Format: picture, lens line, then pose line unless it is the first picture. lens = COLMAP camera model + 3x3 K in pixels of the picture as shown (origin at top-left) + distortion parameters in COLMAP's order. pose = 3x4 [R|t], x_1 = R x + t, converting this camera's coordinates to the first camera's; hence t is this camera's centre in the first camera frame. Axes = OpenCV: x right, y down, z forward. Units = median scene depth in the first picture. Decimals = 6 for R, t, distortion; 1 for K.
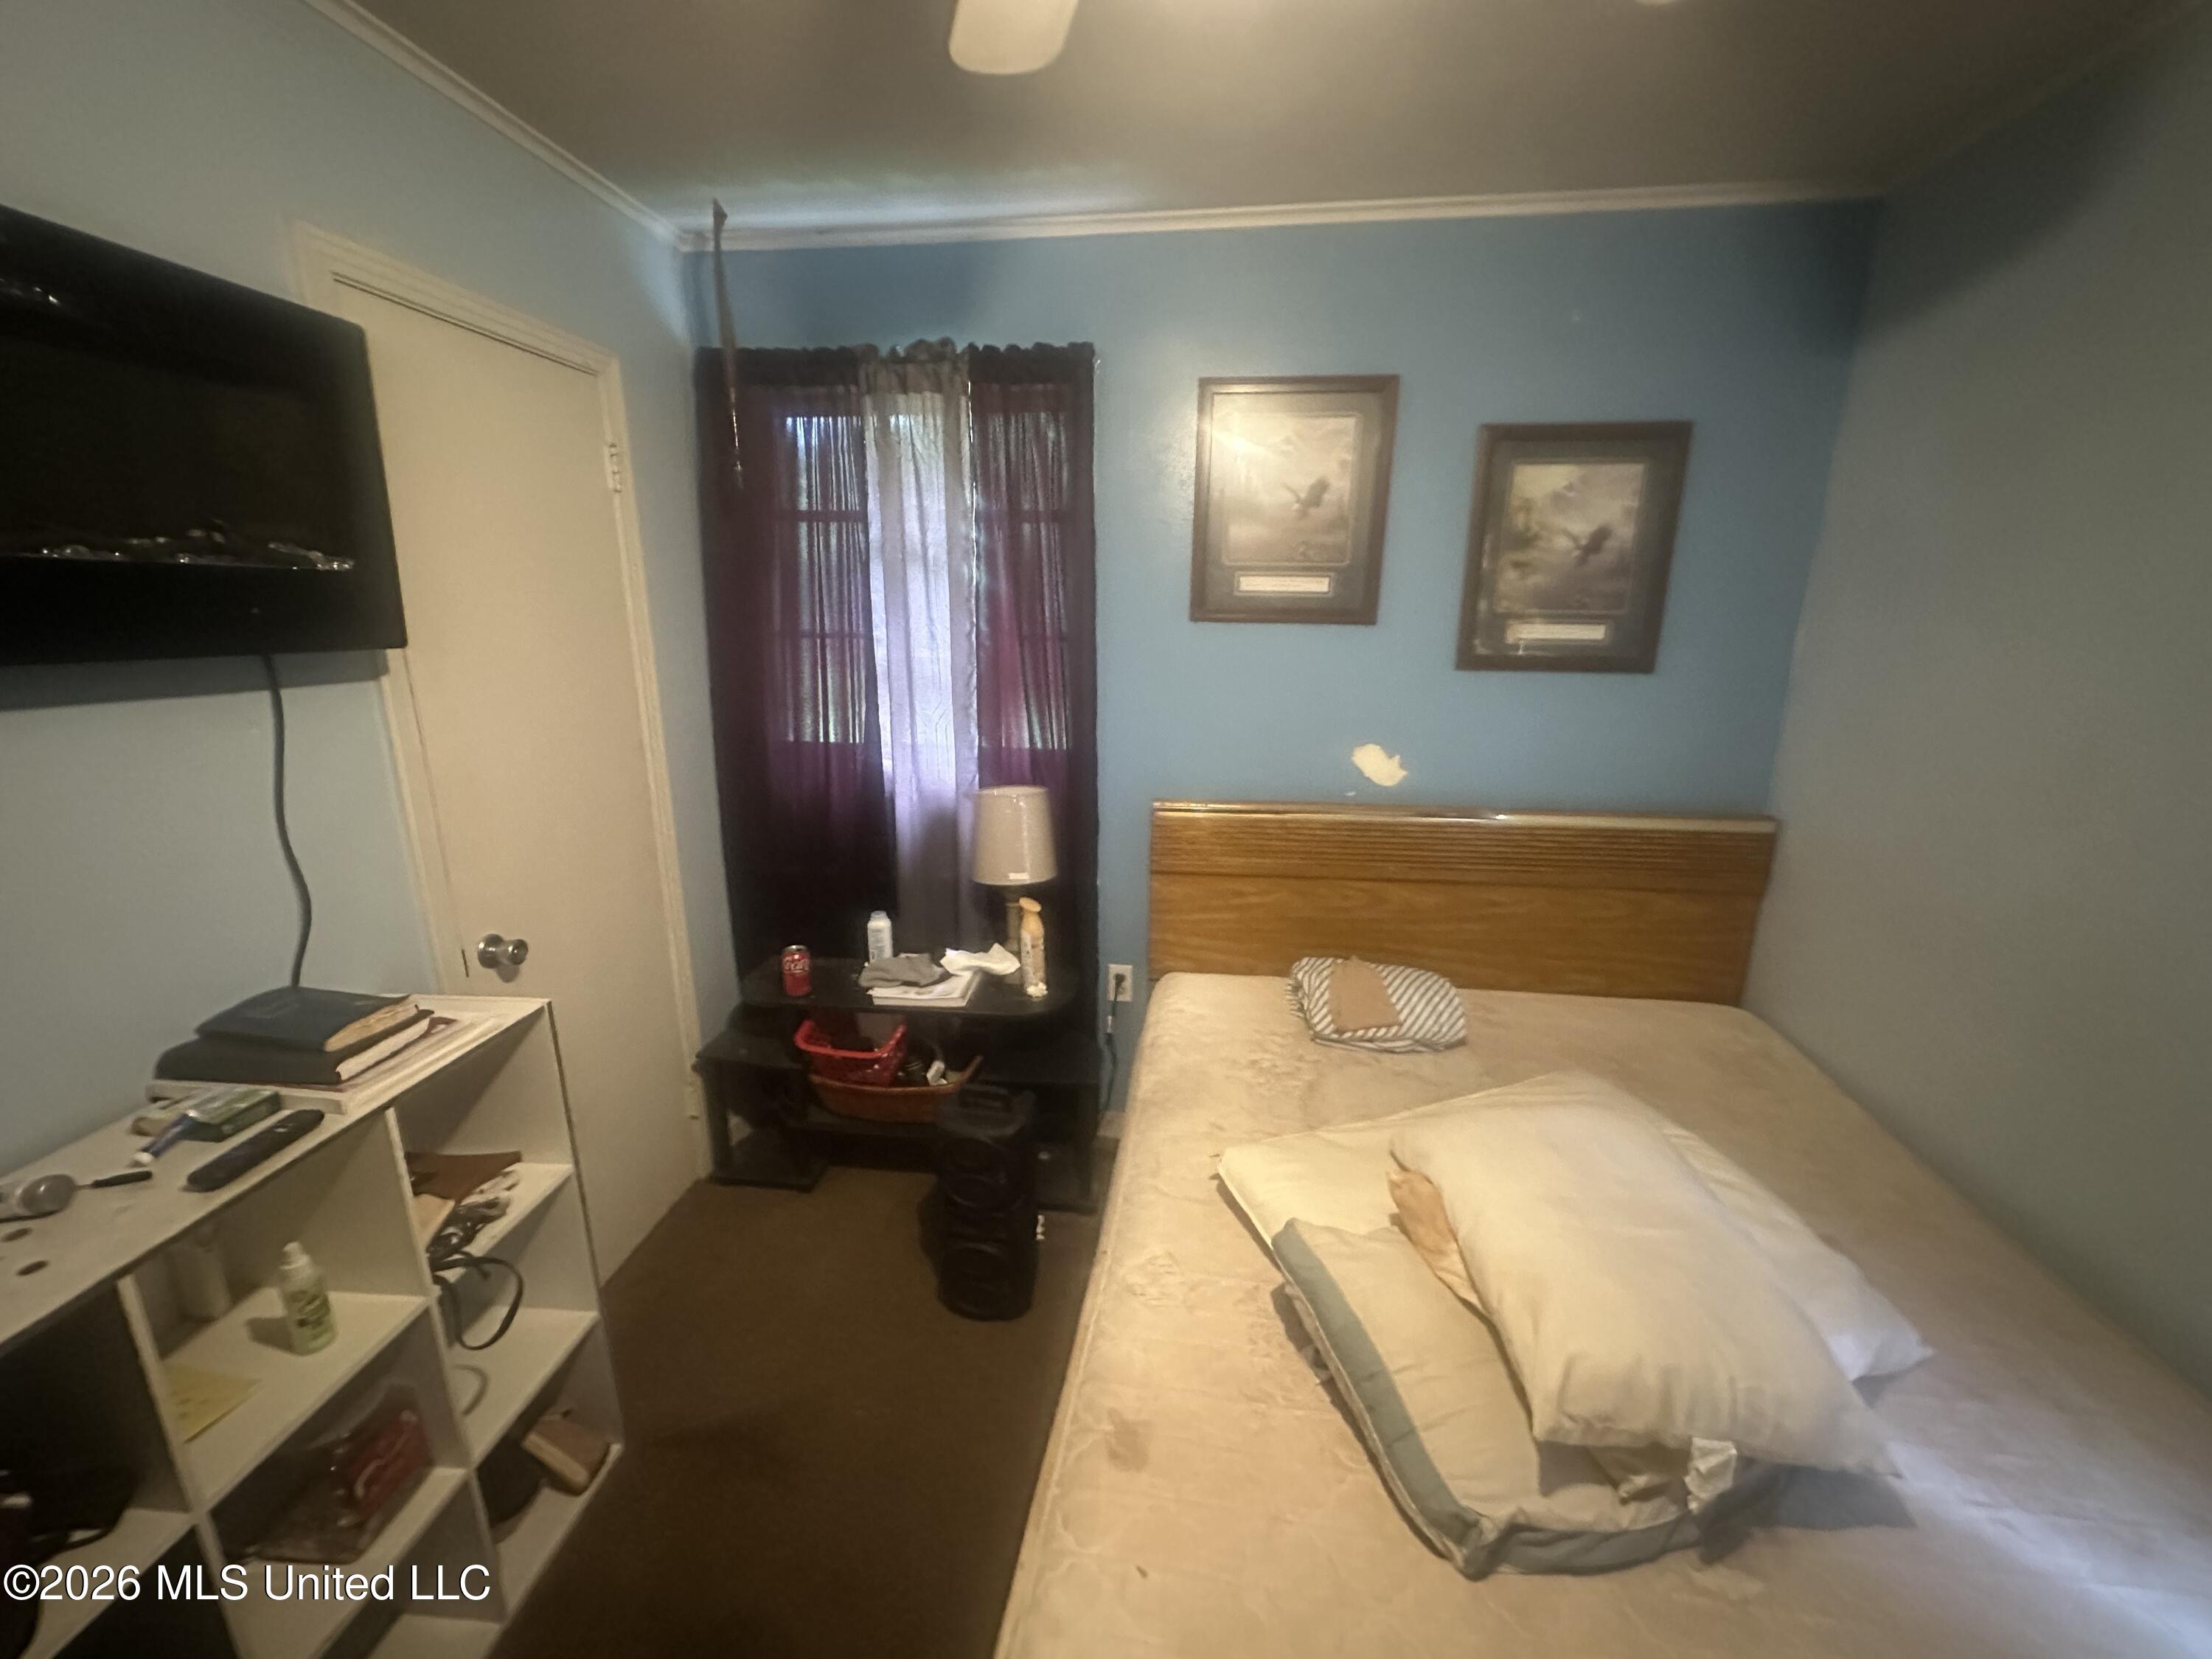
lens RADIAL K [[881.4, 0, 1105.5], [0, 881.4, 828.1], [0, 0, 1]] dist [-0.001349, 0.000321]
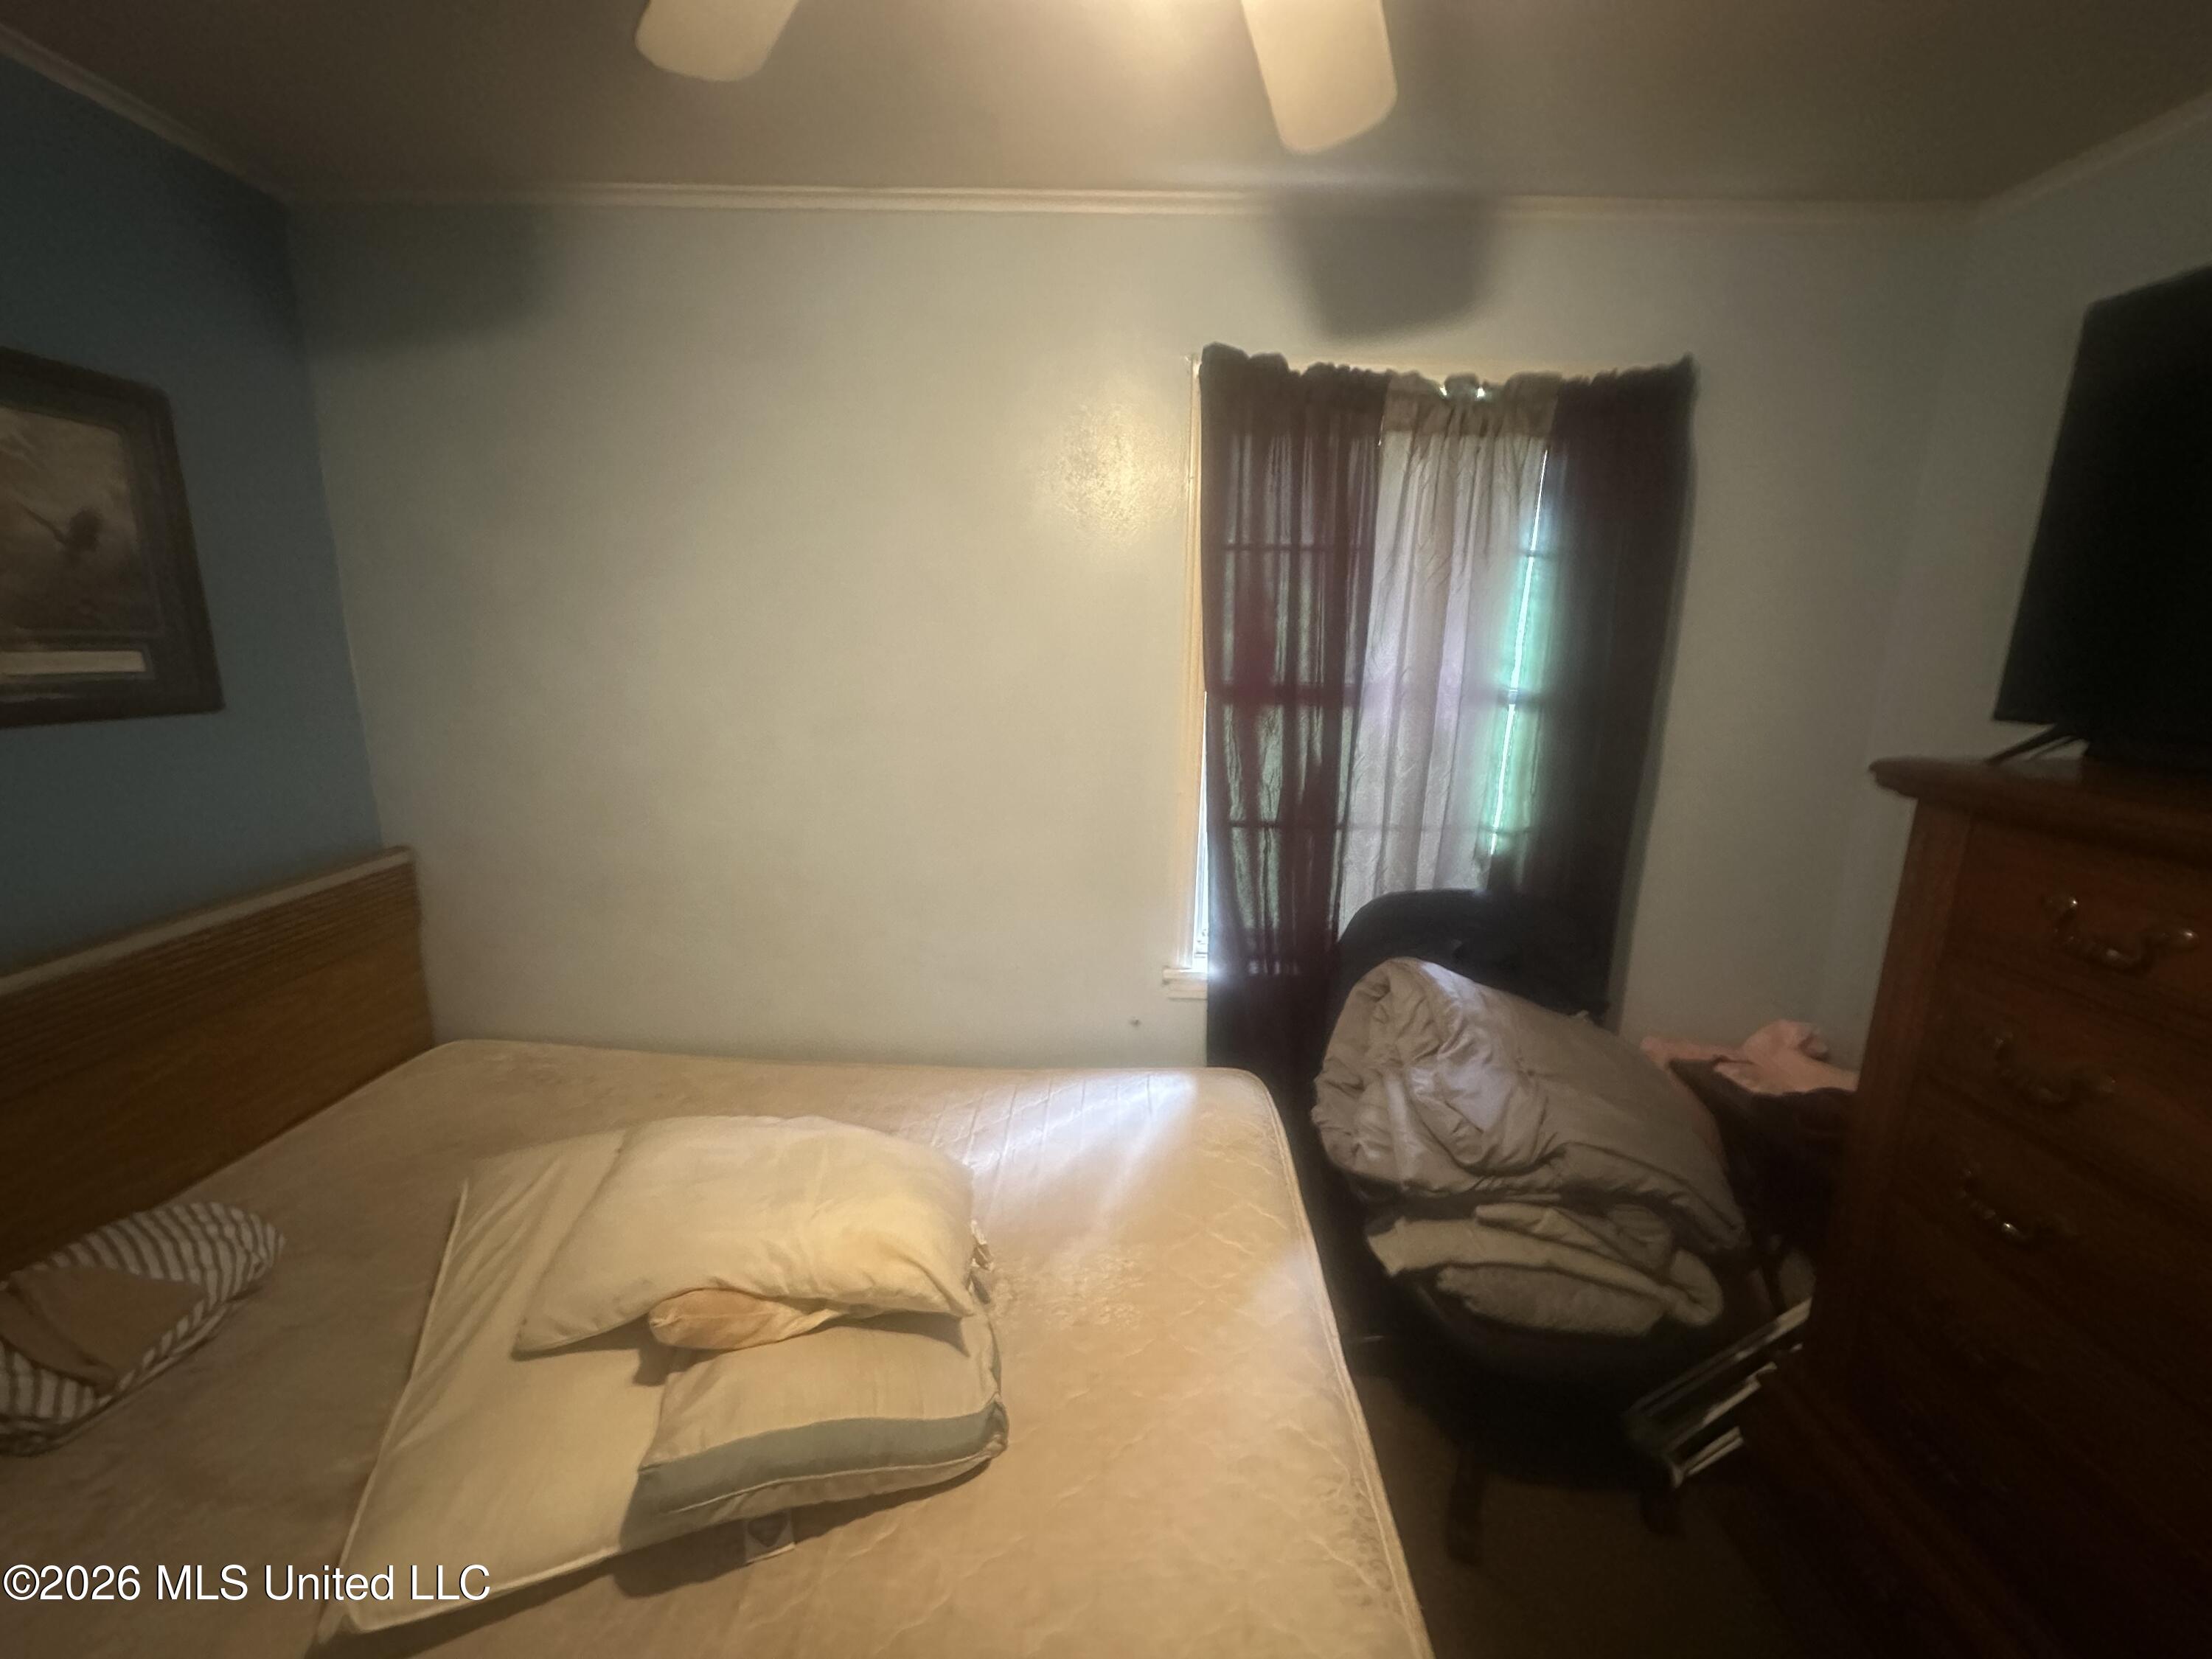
lens RADIAL K [[881.4, 0, 1105.5], [0, 881.4, 828.1], [0, 0, 1]] dist [-0.001349, 0.000321]
pose [[-0.108209, -0.213415, 0.970951, -0.297108], [0.226160, 0.945791, 0.233089, -0.099235], [-0.968061, 0.244812, -0.054078, 0.369581]]
